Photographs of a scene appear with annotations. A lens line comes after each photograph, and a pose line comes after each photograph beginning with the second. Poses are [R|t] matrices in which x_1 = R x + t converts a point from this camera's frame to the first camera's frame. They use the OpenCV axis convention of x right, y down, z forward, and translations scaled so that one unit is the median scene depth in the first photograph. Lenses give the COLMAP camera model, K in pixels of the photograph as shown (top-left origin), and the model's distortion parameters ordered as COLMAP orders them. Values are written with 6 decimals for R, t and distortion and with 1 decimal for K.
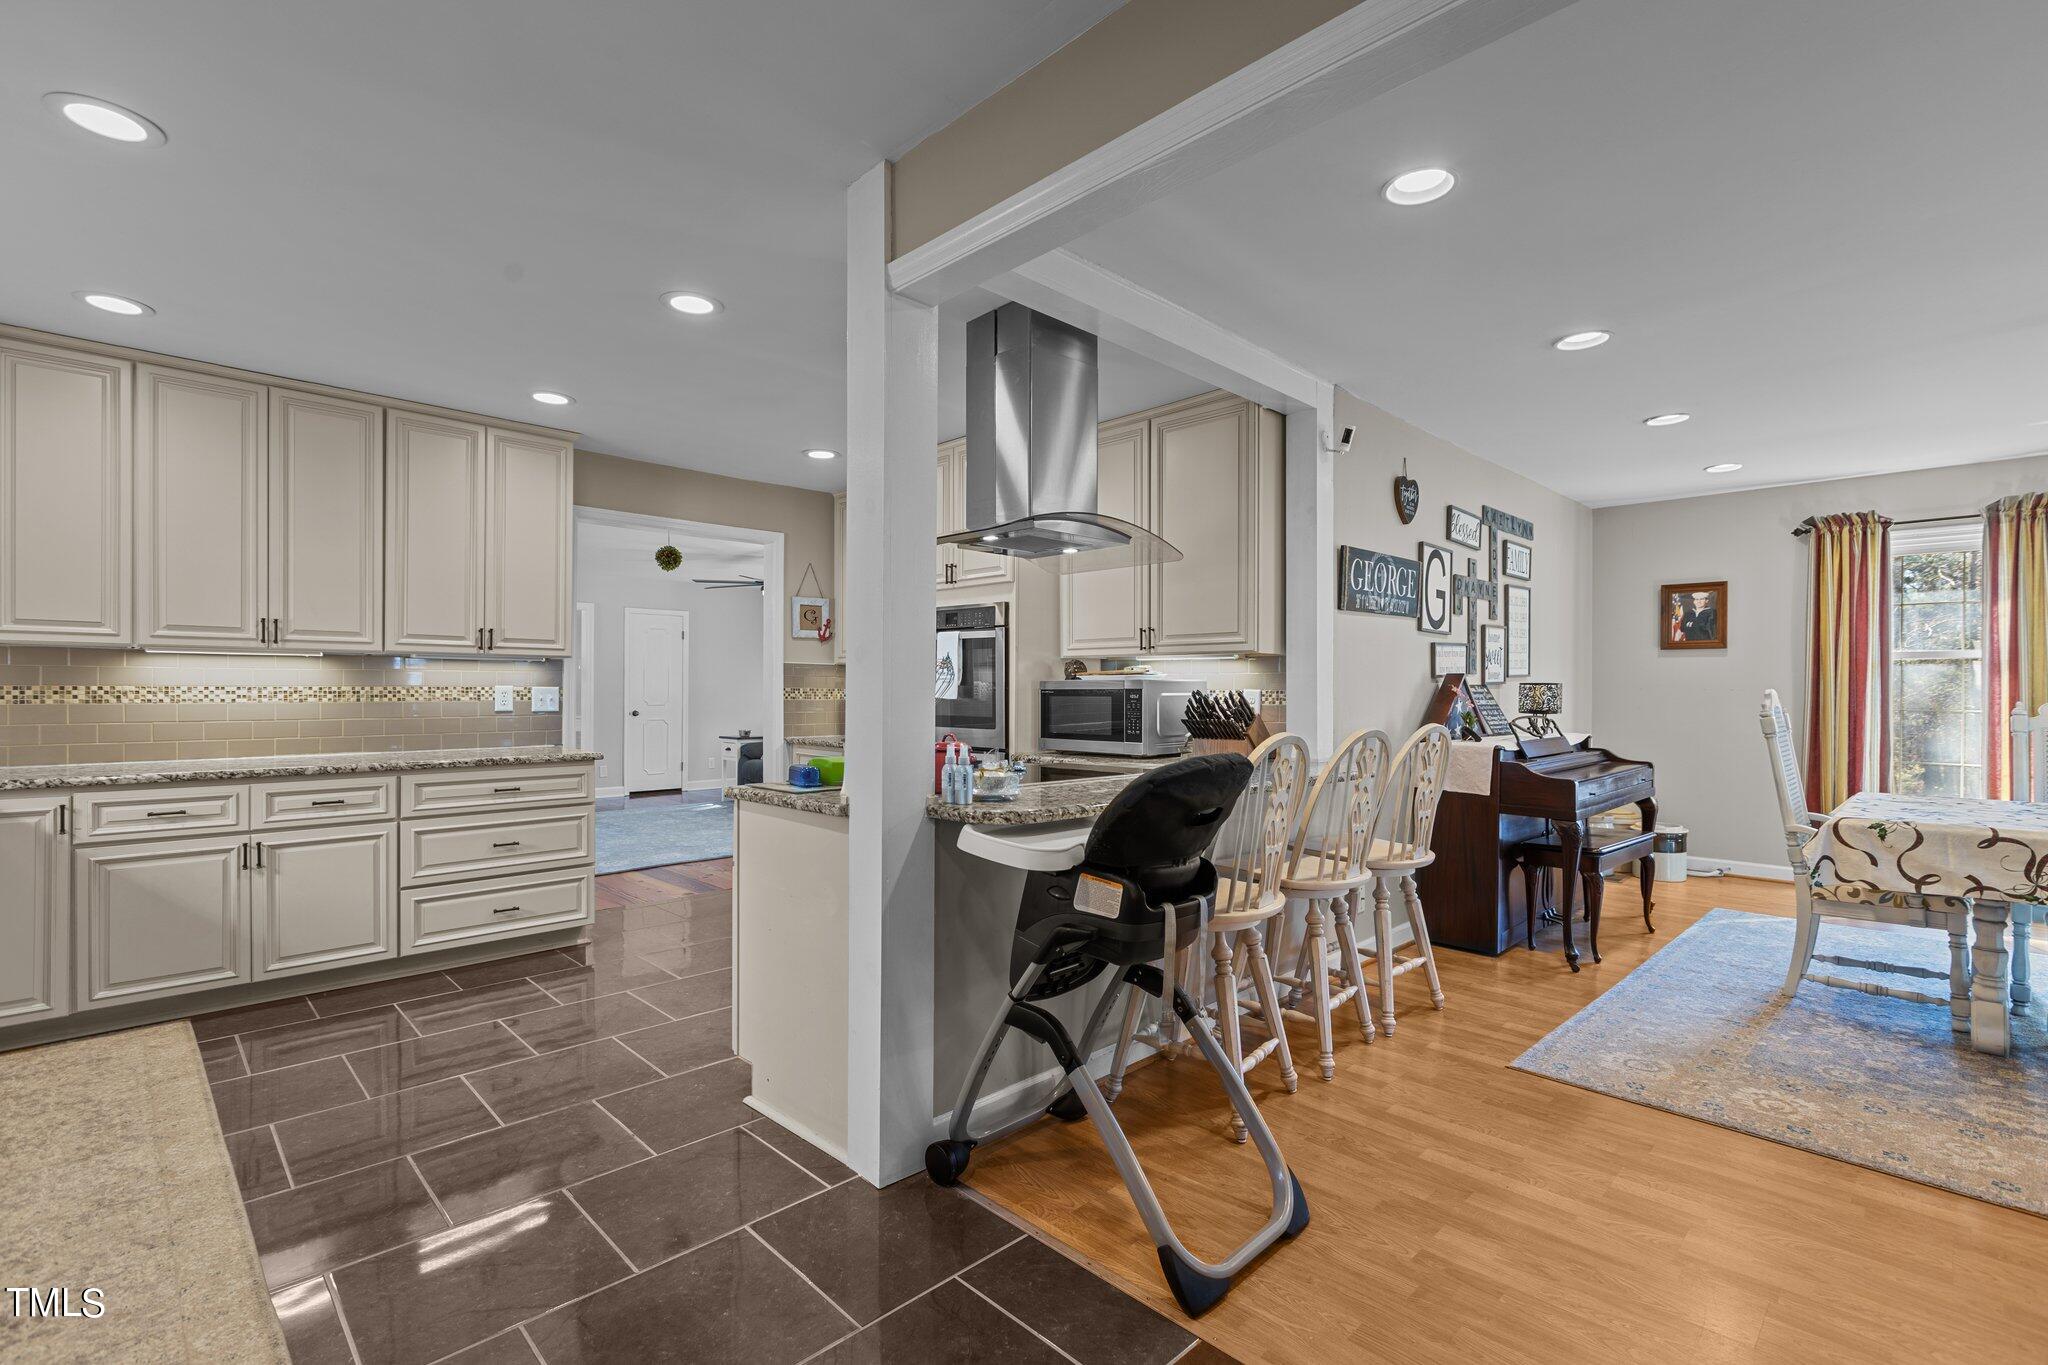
lens RADIAL K [[929.9, 0, 1019.9], [0, 929.9, 696.5], [0, 0, 1]] dist [0.001467, 0.000366]
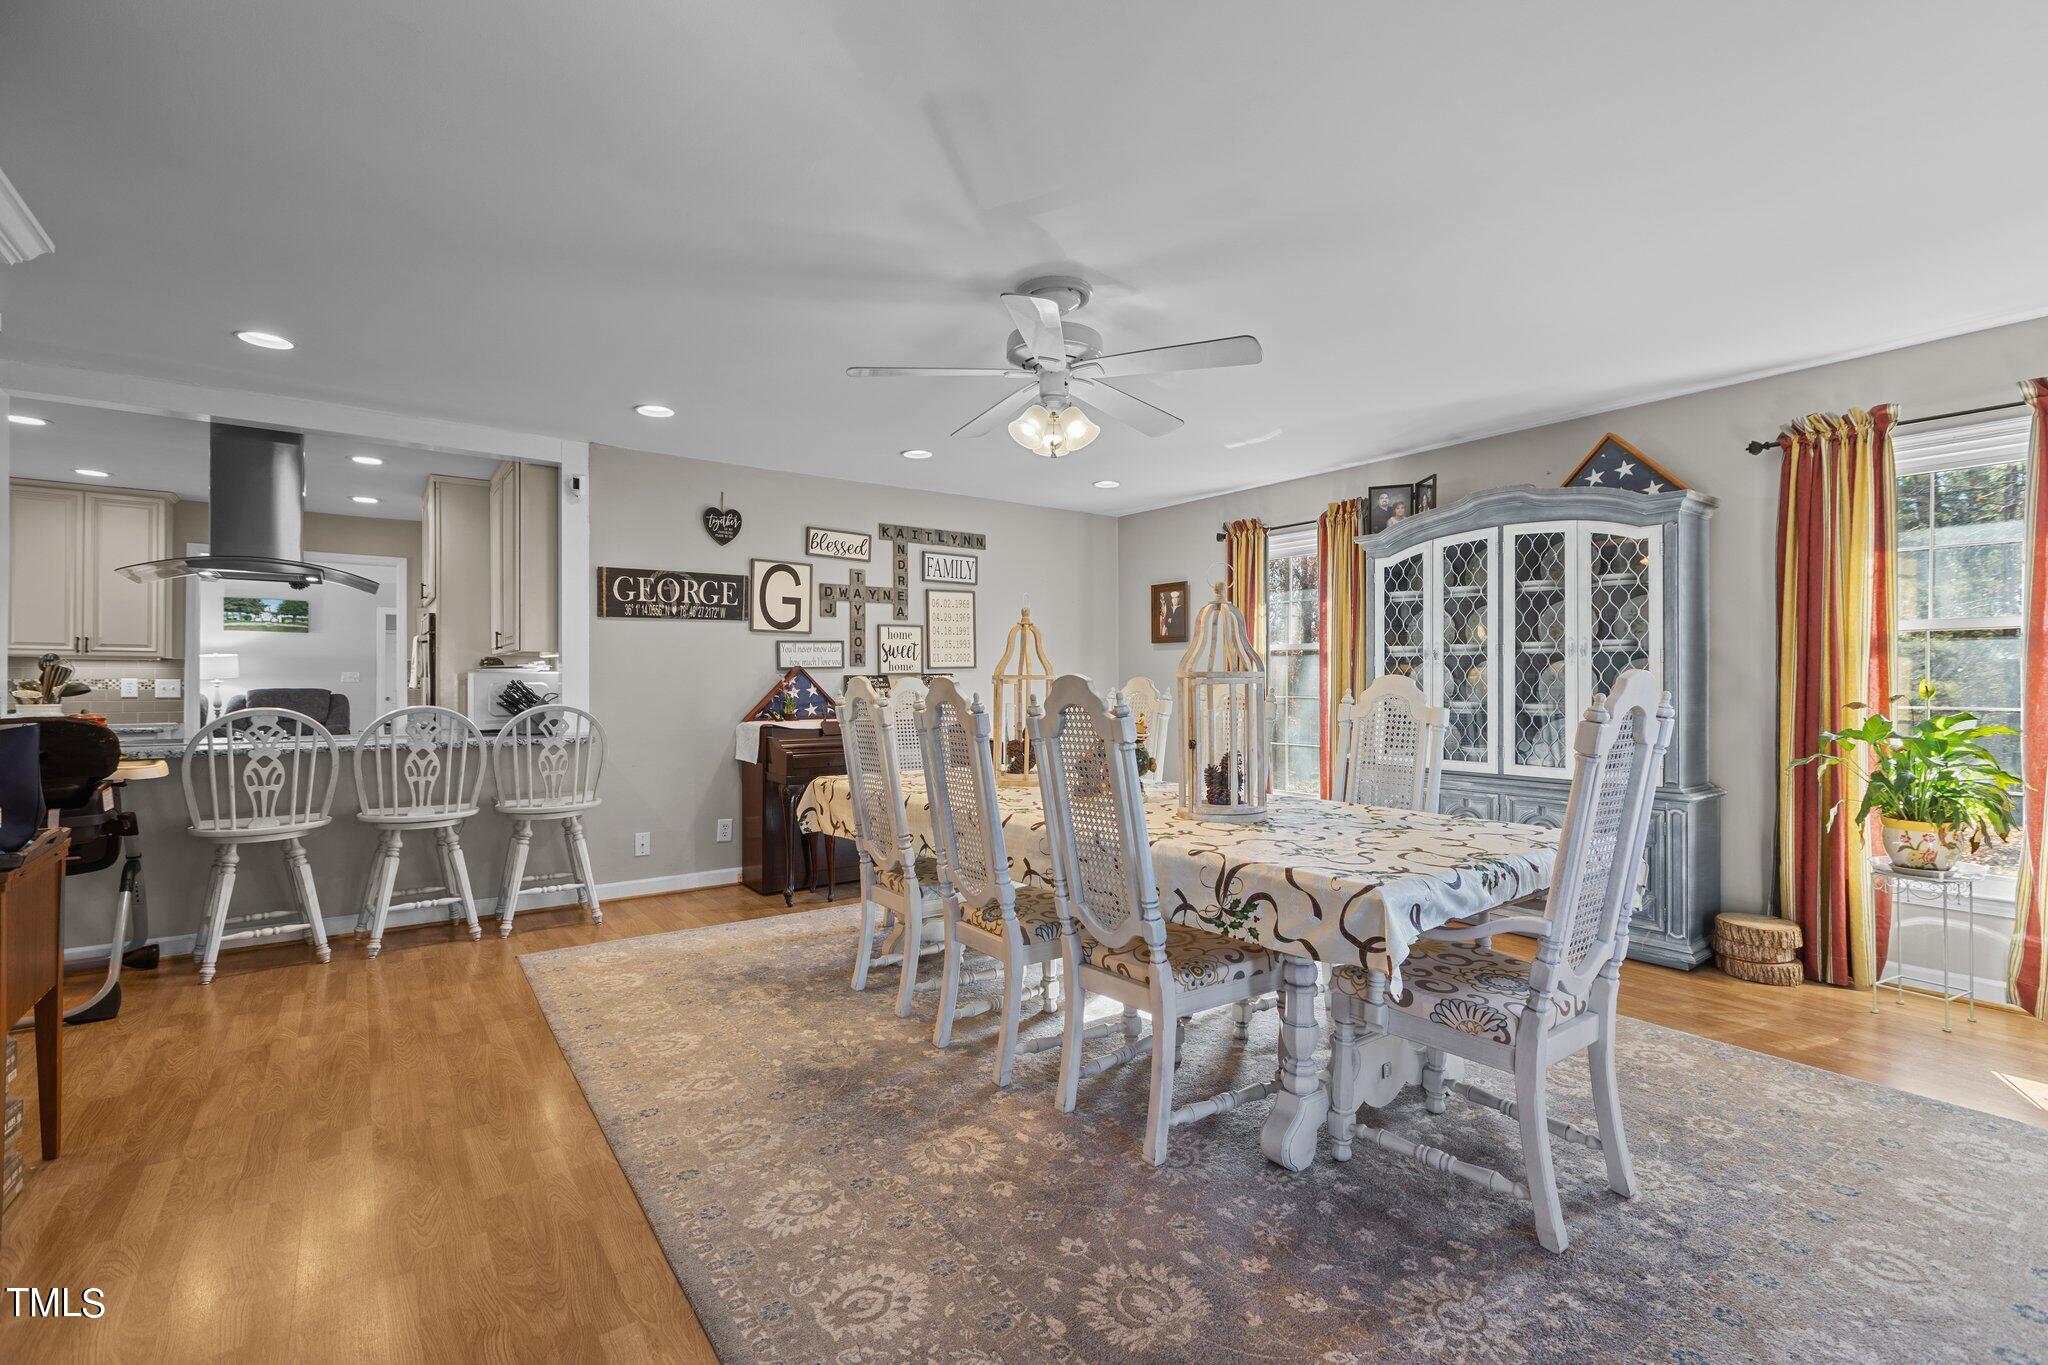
lens RADIAL K [[918.8, 0, 1024.0], [0, 918.8, 682.5], [0, 0, 1]] dist [0.002091, 0.000208]
pose [[0.988893, -0.002647, -0.148604, 0.921180], [0.001269, 0.999955, -0.009368, 0.008492], [0.148622, 0.009075, 0.988852, -0.138349]]
